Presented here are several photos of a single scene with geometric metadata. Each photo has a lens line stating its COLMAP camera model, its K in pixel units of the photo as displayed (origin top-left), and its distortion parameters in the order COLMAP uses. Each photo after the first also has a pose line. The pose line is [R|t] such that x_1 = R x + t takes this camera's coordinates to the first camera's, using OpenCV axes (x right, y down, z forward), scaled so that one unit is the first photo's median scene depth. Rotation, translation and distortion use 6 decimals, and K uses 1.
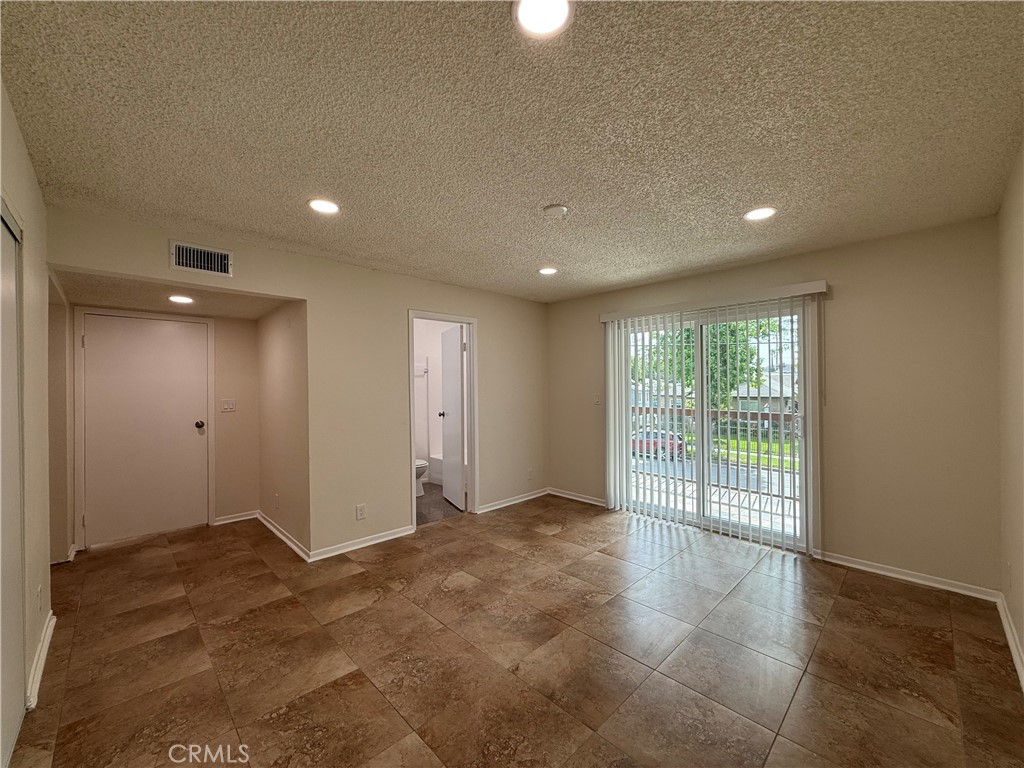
lens RADIAL K [[408.5, 0, 511.2], [0, 408.5, 386.1], [0, 0, 1]] dist [-0.001979, 0.001100]
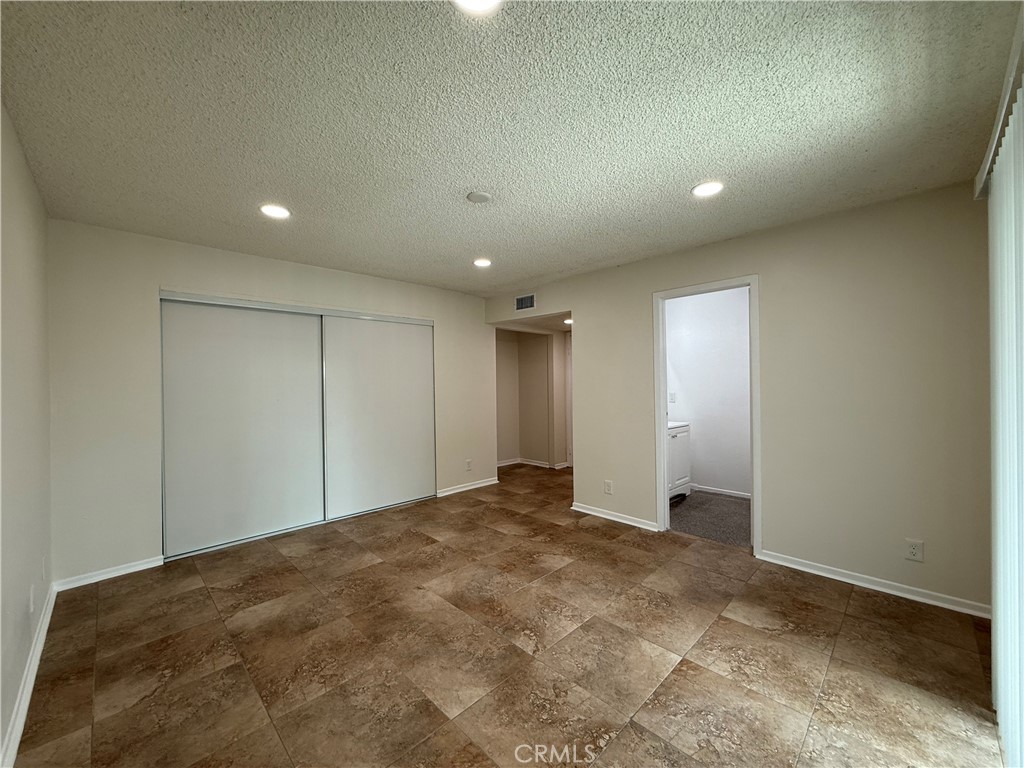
lens RADIAL K [[408.5, 0, 508.1], [0, 408.5, 381.0], [0, 0, 1]] dist [-0.001979, 0.001100]
pose [[0.003247, 0.008210, -0.999961, 0.819839], [0.013713, 0.999872, 0.008253, 0.002486], [0.999901, -0.013739, 0.003134, 0.786785]]
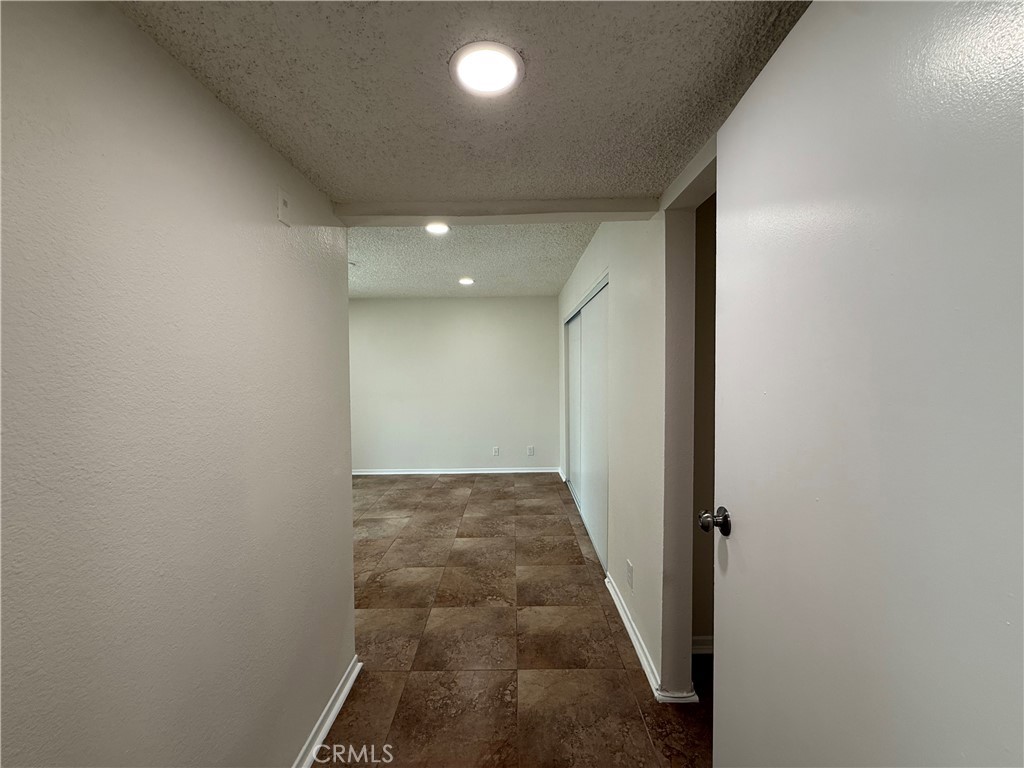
lens RADIAL K [[408.5, 0, 508.2], [0, 408.5, 383.6], [0, 0, 1]] dist [-0.001979, 0.001100]
pose [[-0.708080, -0.004788, 0.706116, -1.069921], [0.016916, 0.999575, 0.023741, -0.001770], [-0.705929, 0.028756, -0.707698, 1.250685]]
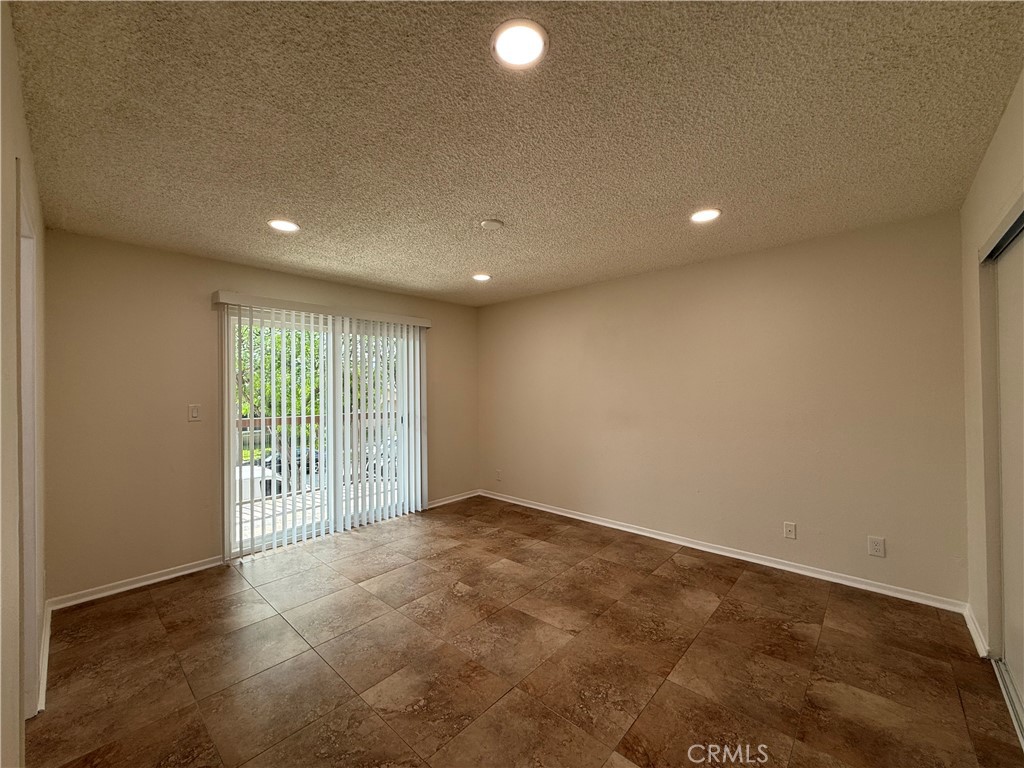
lens RADIAL K [[408.5, 0, 510.7], [0, 408.5, 382.4], [0, 0, 1]] dist [-0.001979, 0.001100]
pose [[-0.060550, 0.015660, 0.998042, -0.704399], [0.008809, 0.999846, -0.015154, -0.003999], [-0.998126, 0.007874, -0.060679, 0.756221]]
